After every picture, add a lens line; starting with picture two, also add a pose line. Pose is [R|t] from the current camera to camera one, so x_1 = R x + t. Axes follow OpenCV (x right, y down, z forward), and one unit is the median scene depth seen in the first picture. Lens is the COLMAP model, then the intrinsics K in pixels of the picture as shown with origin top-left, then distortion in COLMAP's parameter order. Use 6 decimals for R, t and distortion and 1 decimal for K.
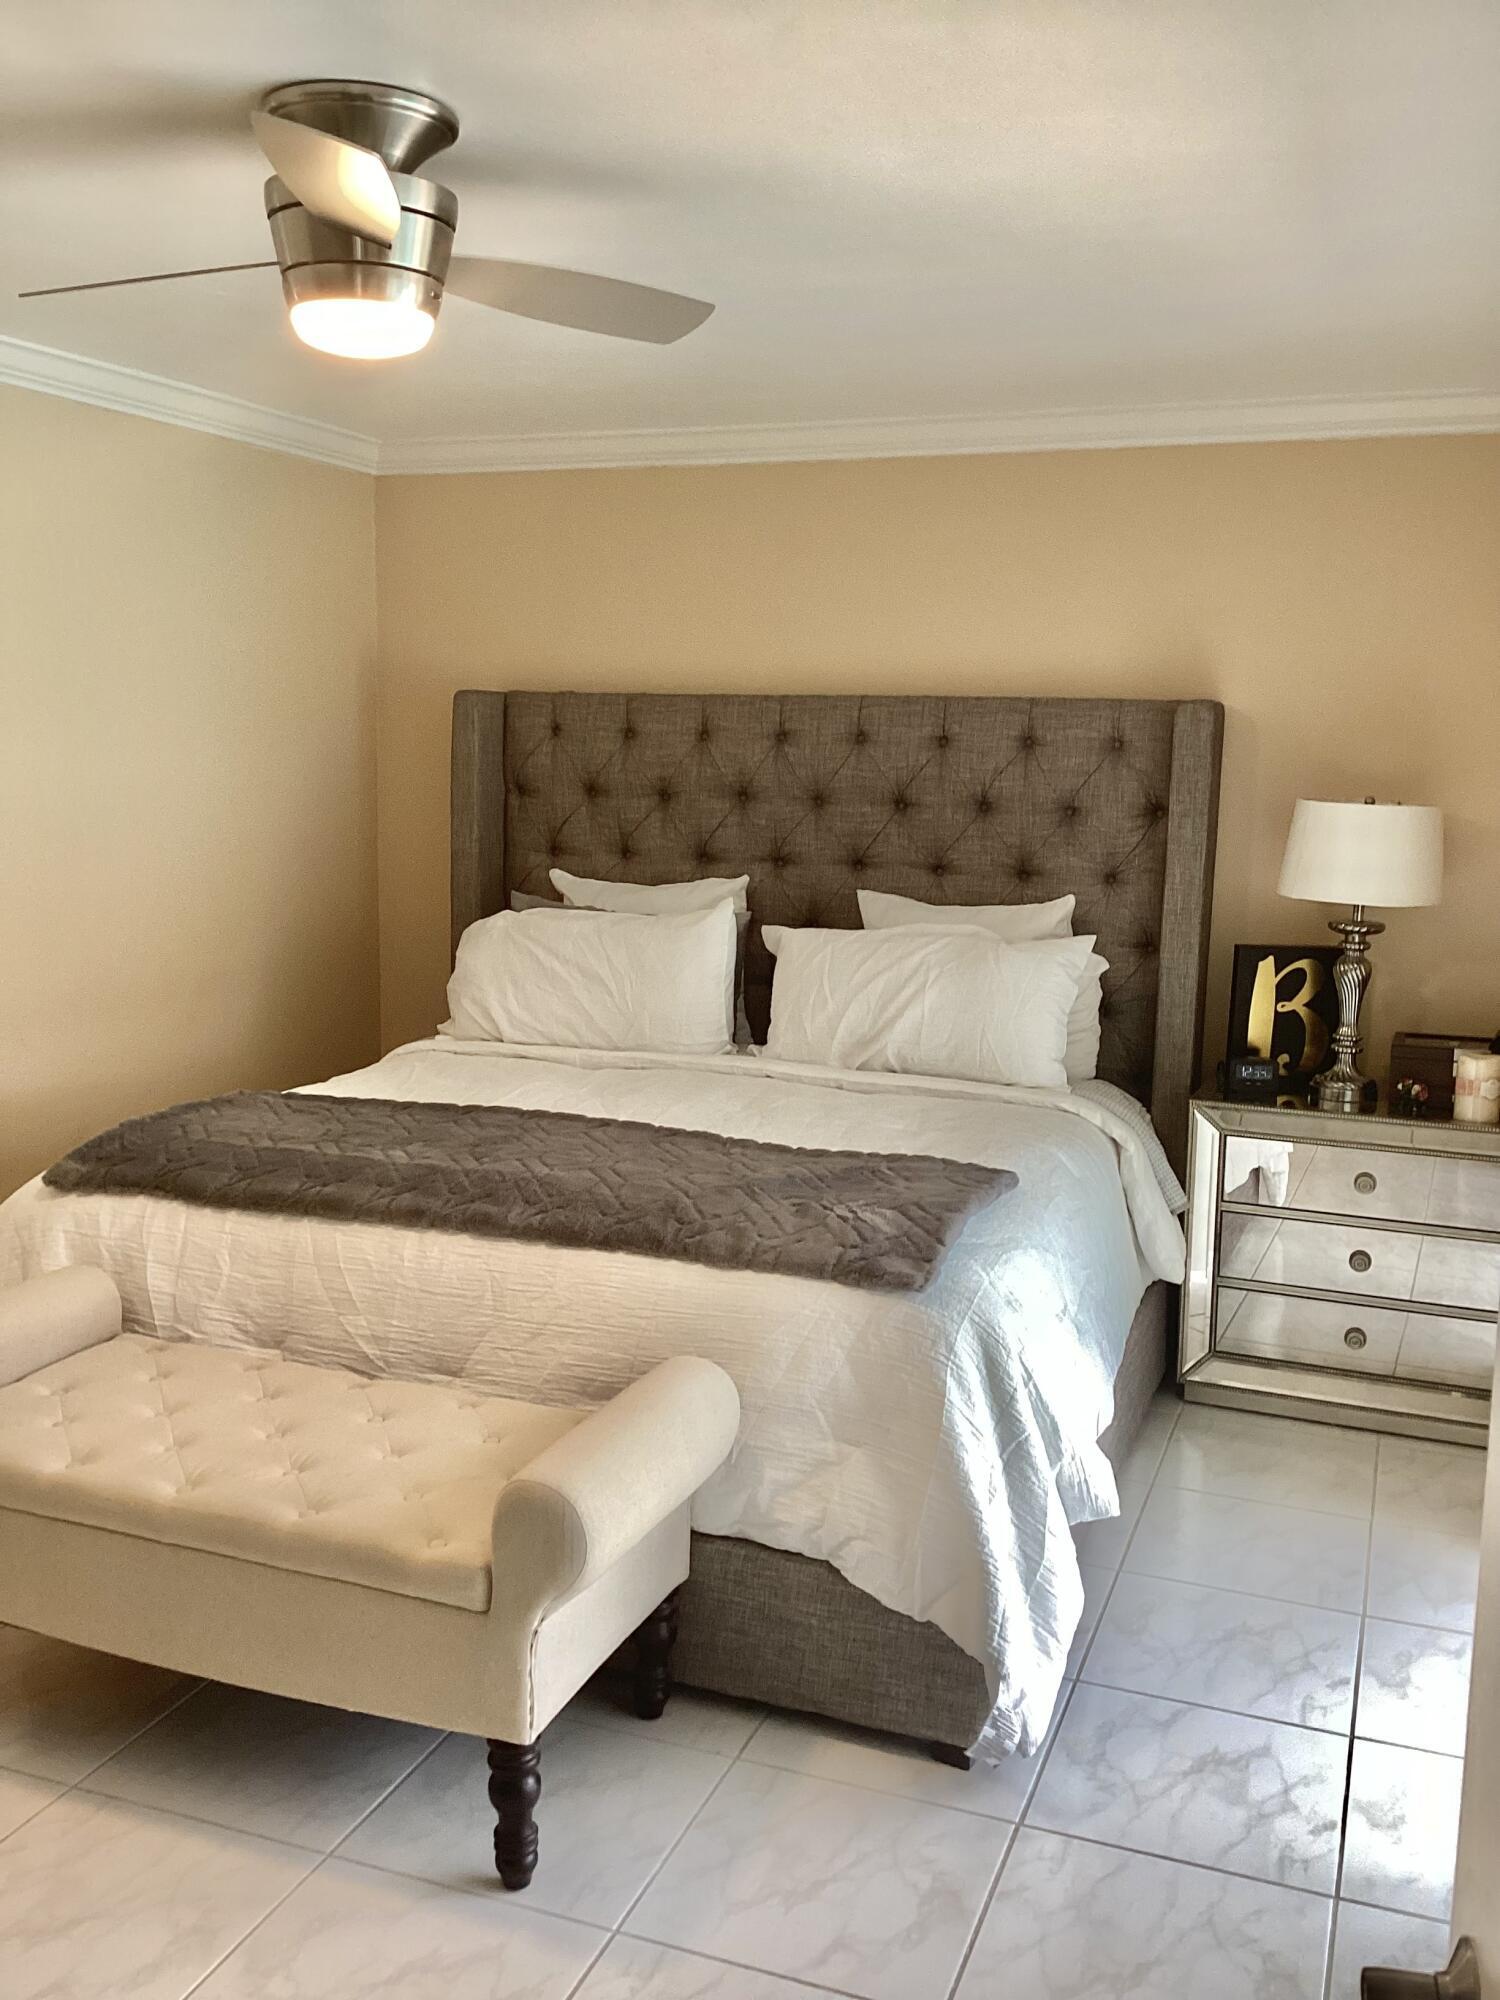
lens RADIAL K [[1817.4, 0, 750.0], [0, 1817.4, 1000.0], [0, 0, 1]] dist [0.123654, -0.252386]
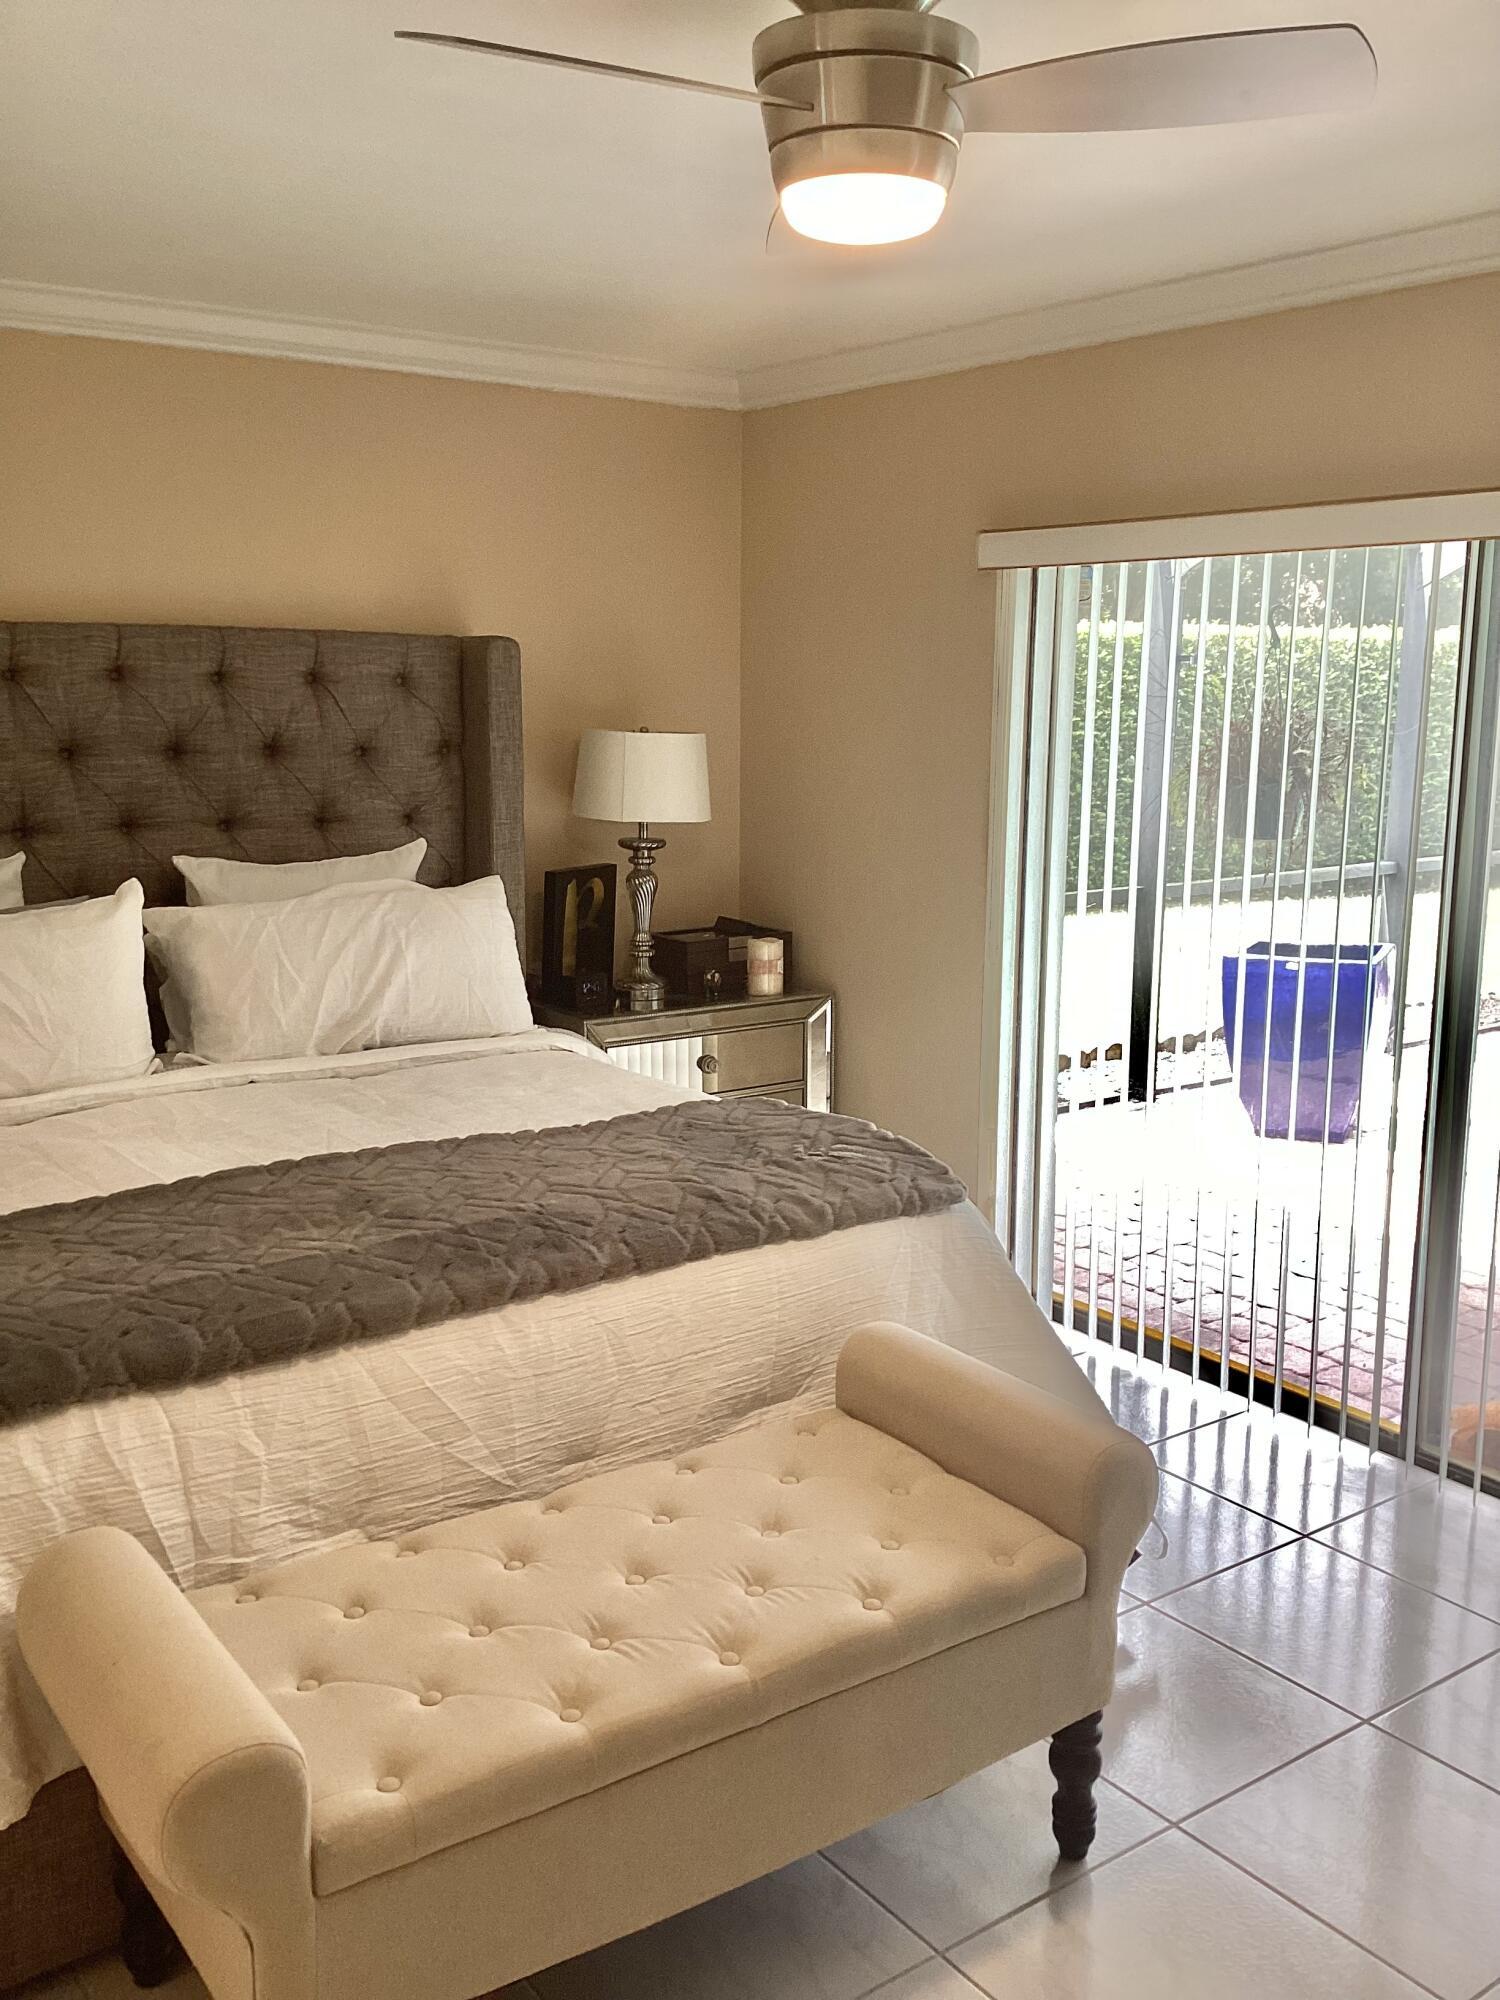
lens RADIAL K [[1817.4, 0, 750.0], [0, 1817.4, 1000.0], [0, 0, 1]] dist [0.123654, -0.252386]
pose [[0.539342, -0.163258, 0.826109, -0.548443], [0.126347, 0.985610, 0.112291, -0.060486], [-0.832554, 0.043813, 0.552208, 0.329096]]
